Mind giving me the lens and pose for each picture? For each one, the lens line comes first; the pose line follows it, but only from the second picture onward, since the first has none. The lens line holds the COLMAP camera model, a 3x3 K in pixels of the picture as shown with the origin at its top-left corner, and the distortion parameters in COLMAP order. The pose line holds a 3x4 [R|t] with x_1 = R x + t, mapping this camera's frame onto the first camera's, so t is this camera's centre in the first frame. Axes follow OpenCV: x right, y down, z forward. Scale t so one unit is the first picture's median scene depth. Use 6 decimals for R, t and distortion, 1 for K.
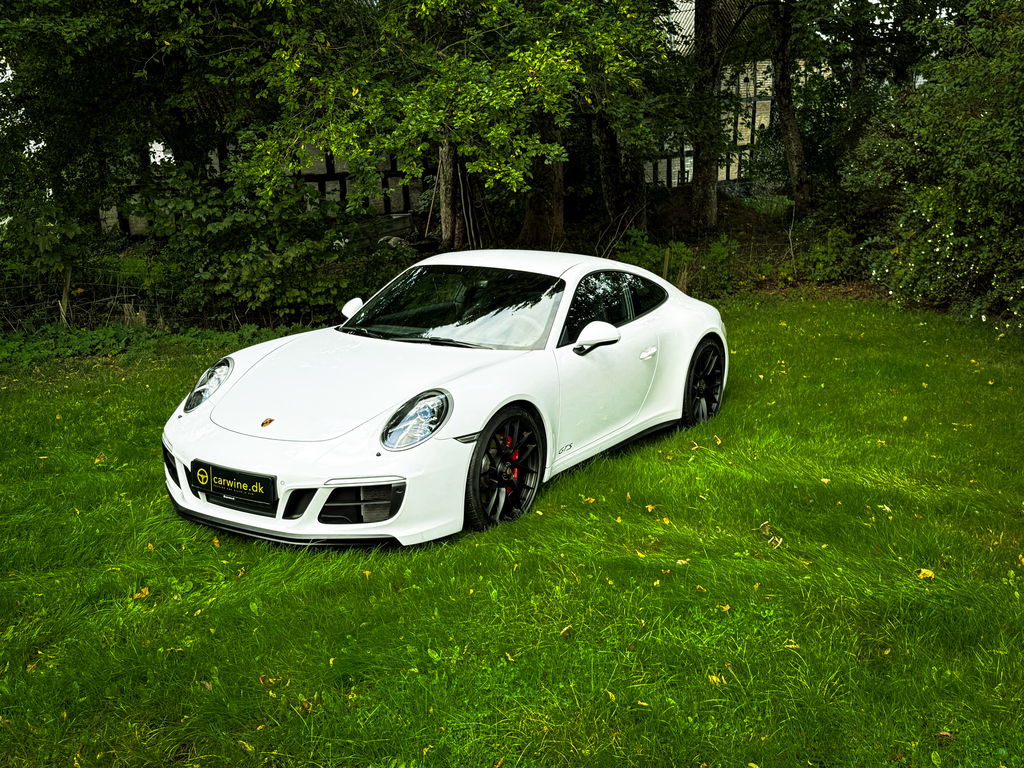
lens RADIAL K [[1038.8, 0, 512.0], [0, 1038.8, 384.0], [0, 0, 1]] dist [0.319830, -0.678361]
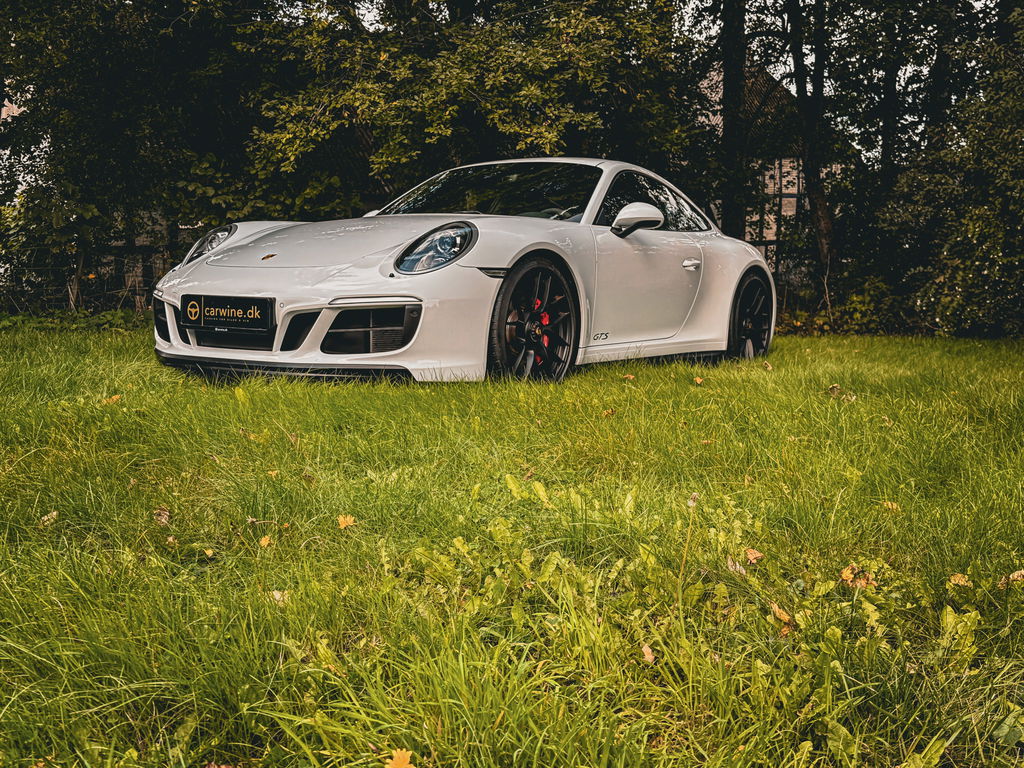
lens RADIAL K [[1038.8, 0, 512.0], [0, 1038.8, 384.0], [0, 0, 1]] dist [0.319830, -0.678361]
pose [[0.999507, 0.023315, -0.021005, -0.004161], [-0.025787, 0.991649, -0.126359, 0.181567], [0.017883, 0.126838, 0.991762, 0.096807]]
